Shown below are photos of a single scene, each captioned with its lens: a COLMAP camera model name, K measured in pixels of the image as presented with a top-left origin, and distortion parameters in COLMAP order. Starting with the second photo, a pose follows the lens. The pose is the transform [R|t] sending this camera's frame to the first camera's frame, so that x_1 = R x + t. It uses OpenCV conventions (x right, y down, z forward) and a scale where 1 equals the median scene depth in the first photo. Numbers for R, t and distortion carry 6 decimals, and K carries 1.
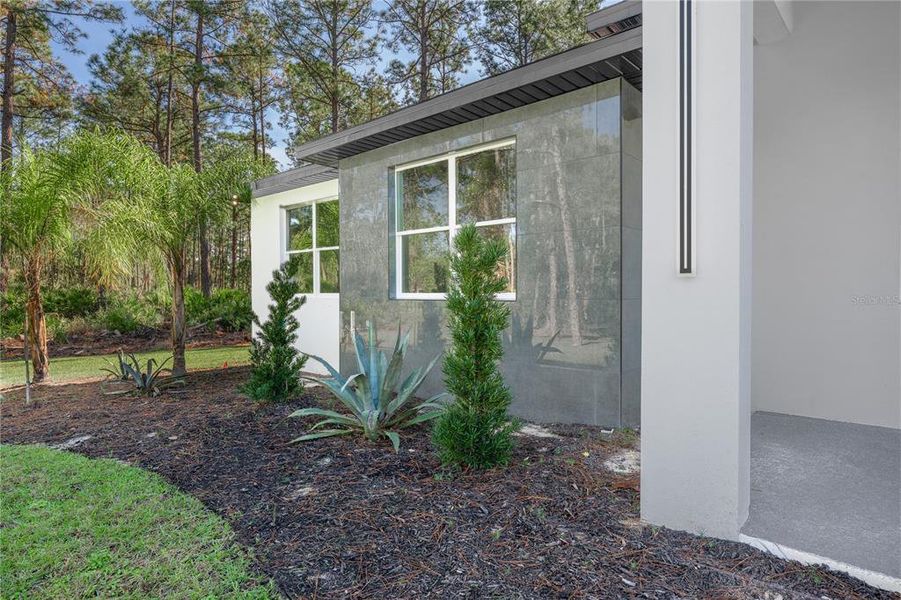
lens RADIAL K [[597.8, 0, 450.5], [0, 597.8, 300.0], [0, 0, 1]] dist [0.001582, -0.000923]
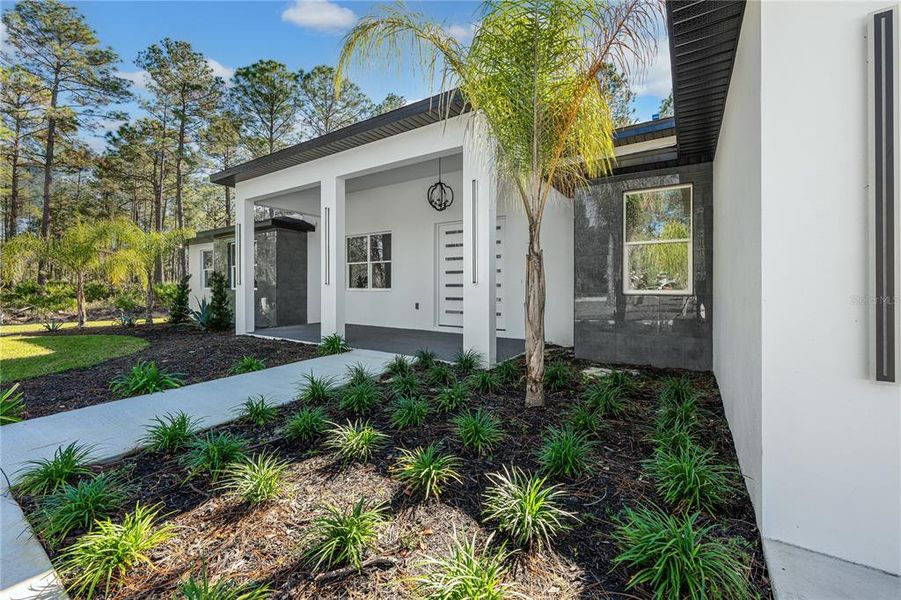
lens RADIAL K [[394.5, 0, 449.3], [0, 394.5, 281.5], [0, 0, 1]] dist [0.000200, -0.000075]
pose [[0.983826, 0.000523, 0.179128, 0.115235], [0.003182, 0.999787, -0.020393, 0.000283], [-0.179100, 0.020633, 0.983614, -0.200986]]
